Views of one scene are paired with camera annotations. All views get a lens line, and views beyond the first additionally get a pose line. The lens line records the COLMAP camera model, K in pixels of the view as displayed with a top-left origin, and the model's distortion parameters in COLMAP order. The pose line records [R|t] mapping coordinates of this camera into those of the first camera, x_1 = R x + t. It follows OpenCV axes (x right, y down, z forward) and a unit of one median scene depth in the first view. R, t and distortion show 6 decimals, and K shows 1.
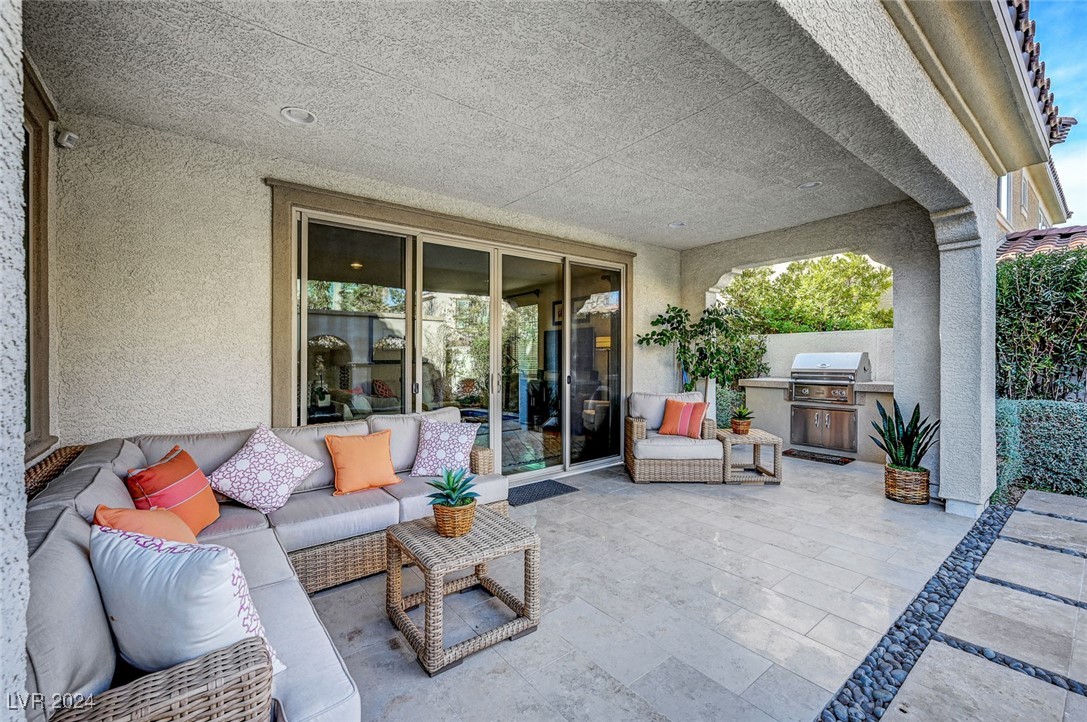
lens RADIAL K [[430.7, 0, 539.1], [0, 430.7, 358.7], [0, 0, 1]] dist [-0.000725, 0.000324]
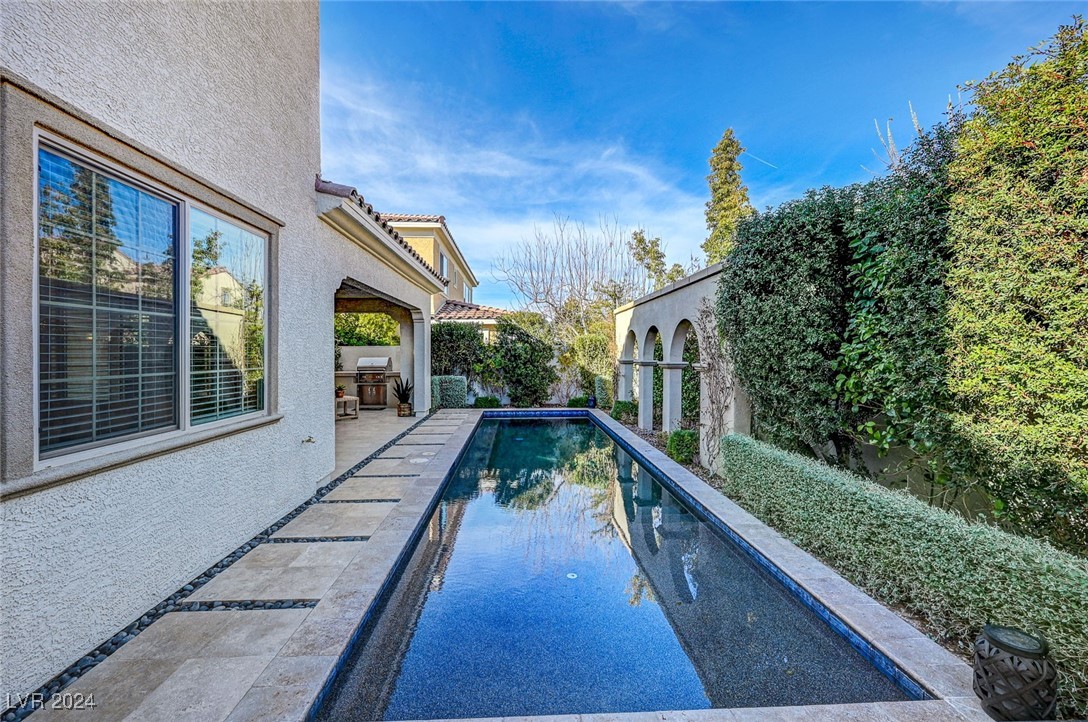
lens RADIAL K [[431.1, 0, 544.3], [0, 431.1, 355.2], [0, 0, 1]] dist [-0.000725, 0.000324]
pose [[0.539441, 0.004119, 0.842013, -0.598327], [0.000542, 0.999986, -0.005239, -0.013476], [-0.842023, 0.003283, 0.539431, -0.758829]]
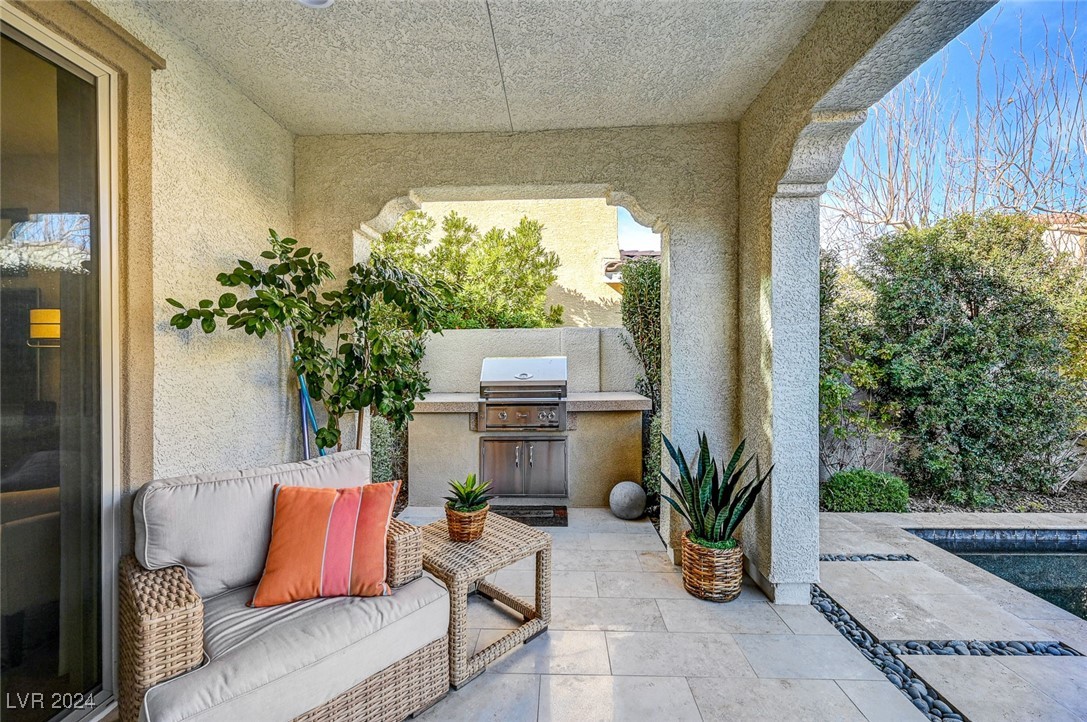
lens RADIAL K [[430.7, 0, 539.7], [0, 430.7, 363.3], [0, 0, 1]] dist [-0.000725, 0.000324]
pose [[0.618912, -0.005606, 0.785440, 0.142505], [0.006848, 0.999975, 0.001741, -0.004875], [-0.785430, 0.004301, 0.618935, 0.564778]]
